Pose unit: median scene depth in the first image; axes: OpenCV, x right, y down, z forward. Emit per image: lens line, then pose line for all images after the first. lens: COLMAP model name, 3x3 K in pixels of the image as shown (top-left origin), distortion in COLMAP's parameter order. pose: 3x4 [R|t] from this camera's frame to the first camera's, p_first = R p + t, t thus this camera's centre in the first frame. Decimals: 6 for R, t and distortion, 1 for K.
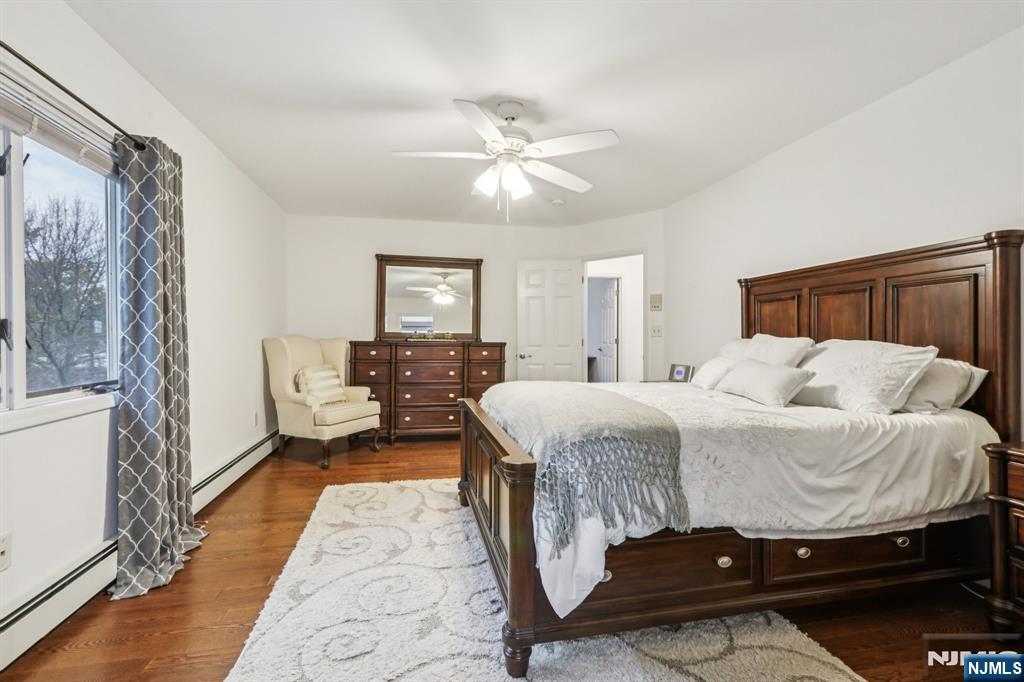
lens RADIAL K [[458.7, 0, 513.8], [0, 458.7, 334.1], [0, 0, 1]] dist [-0.000504, -0.000019]
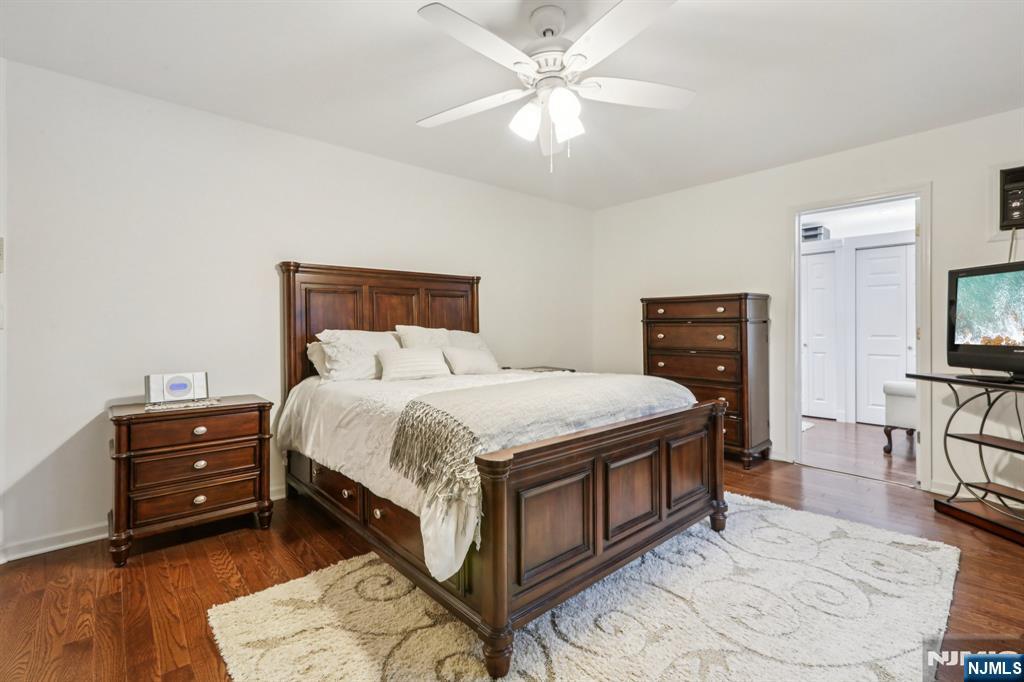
lens RADIAL K [[458.7, 0, 513.8], [0, 458.7, 334.1], [0, 0, 1]] dist [-0.000504, -0.000019]
pose [[-0.490320, -0.005886, 0.871523, -0.617126], [-0.001547, 0.999981, 0.005883, 0.014364], [-0.871541, 0.001536, -0.490320, 1.414582]]
